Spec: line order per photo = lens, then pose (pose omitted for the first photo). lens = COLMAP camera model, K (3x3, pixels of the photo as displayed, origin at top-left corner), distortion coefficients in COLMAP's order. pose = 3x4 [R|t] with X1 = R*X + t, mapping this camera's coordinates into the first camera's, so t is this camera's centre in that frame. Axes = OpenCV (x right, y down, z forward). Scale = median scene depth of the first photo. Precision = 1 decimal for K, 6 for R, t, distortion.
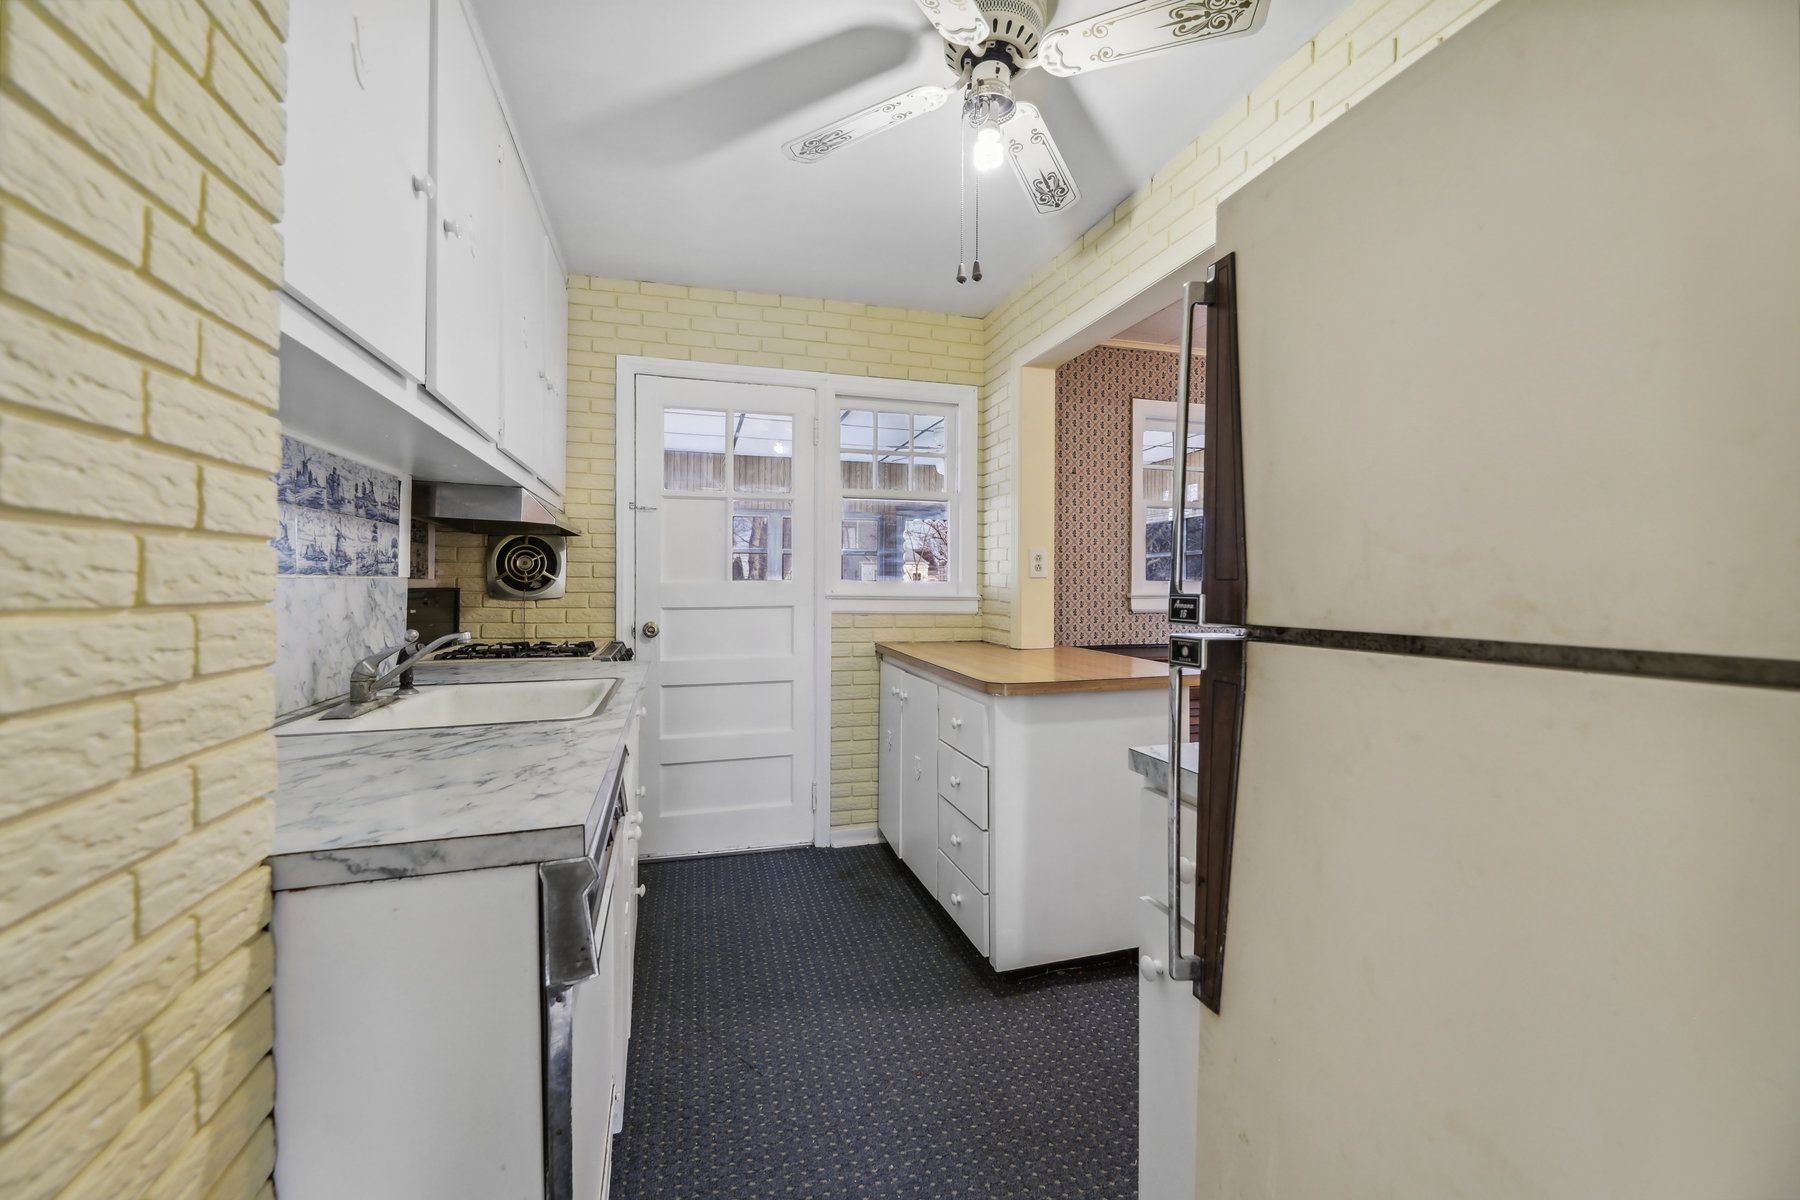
lens RADIAL K [[747.0, 0, 913.9], [0, 747.0, 588.5], [0, 0, 1]] dist [-0.007359, -0.000472]
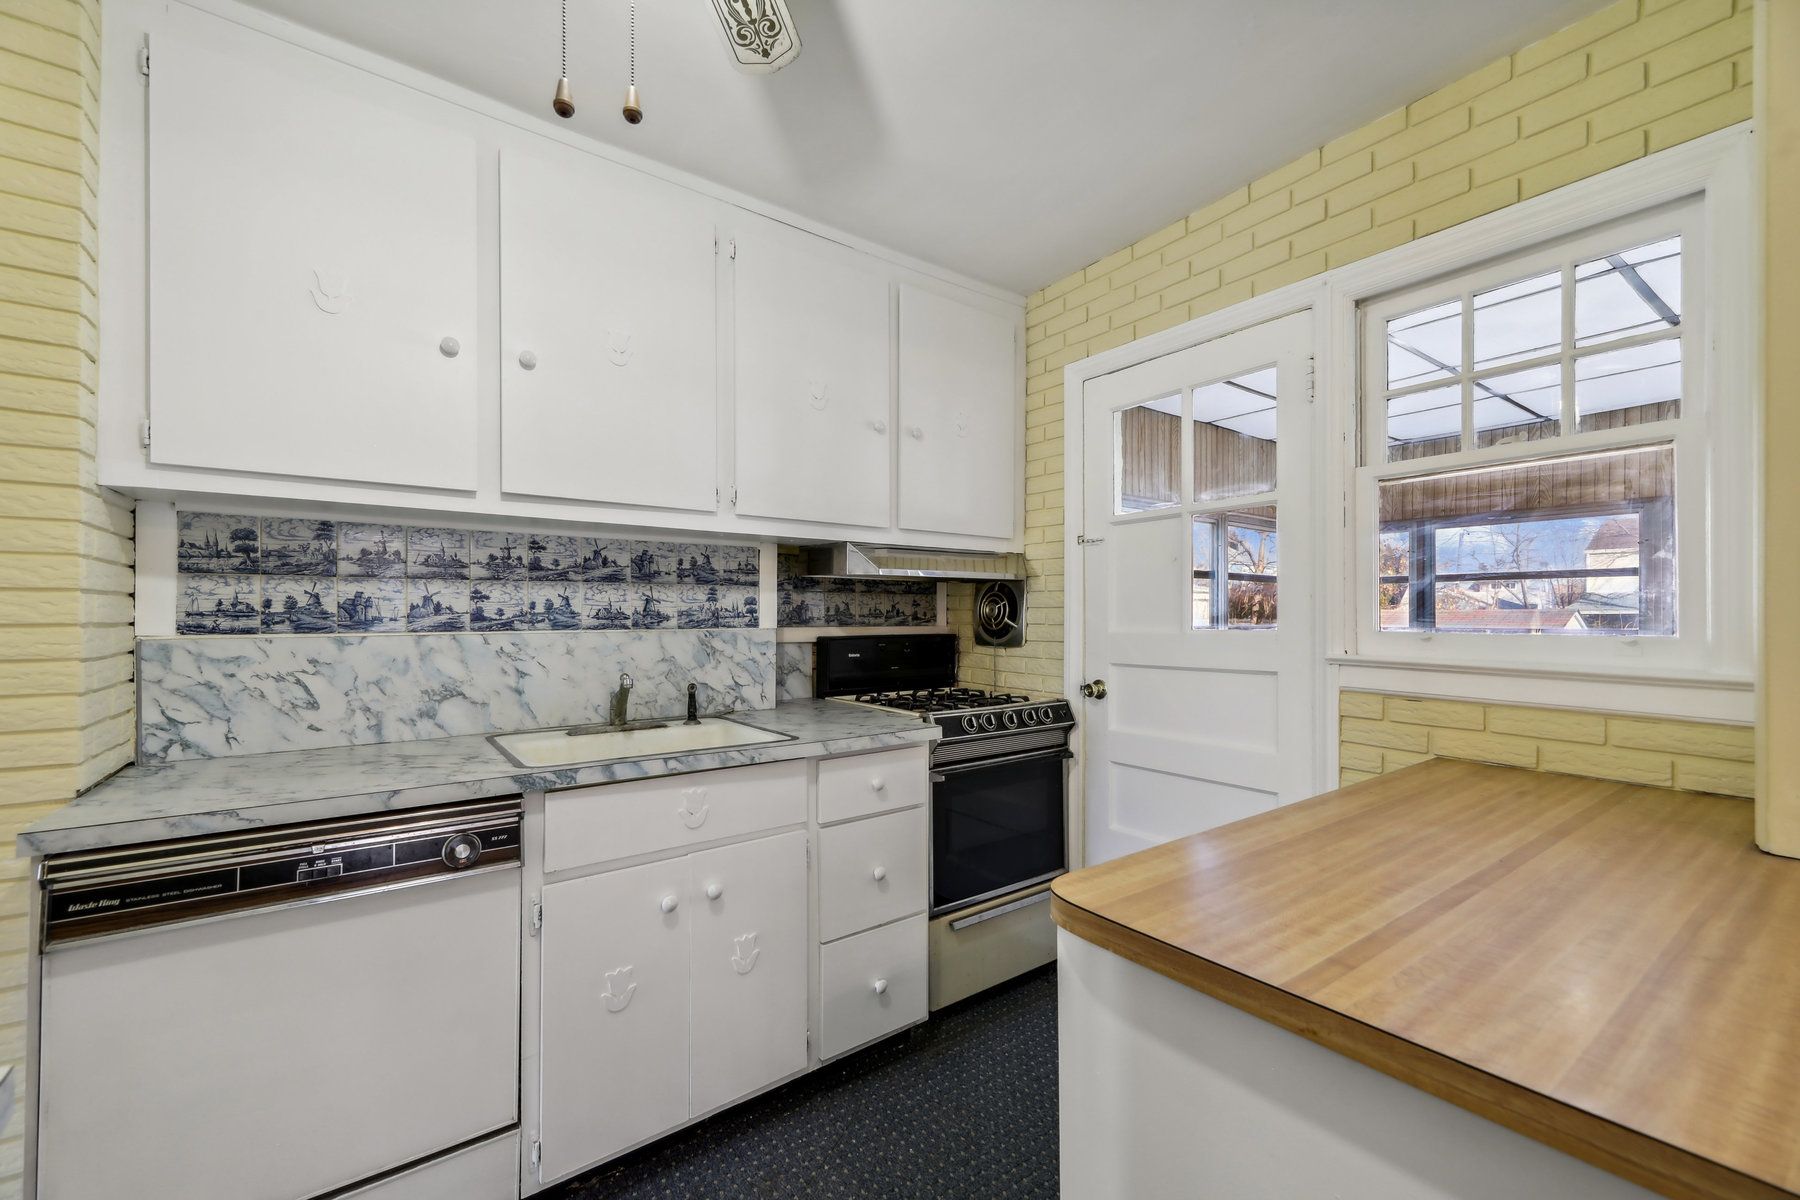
lens RADIAL K [[747.0, 0, 904.5], [0, 747.0, 612.1], [0, 0, 1]] dist [-0.007359, -0.000472]
pose [[0.297427, -0.006240, -0.954724, 0.377094], [-0.005279, 0.999953, -0.008181, -0.022638], [0.954730, 0.007473, 0.297380, 0.589337]]
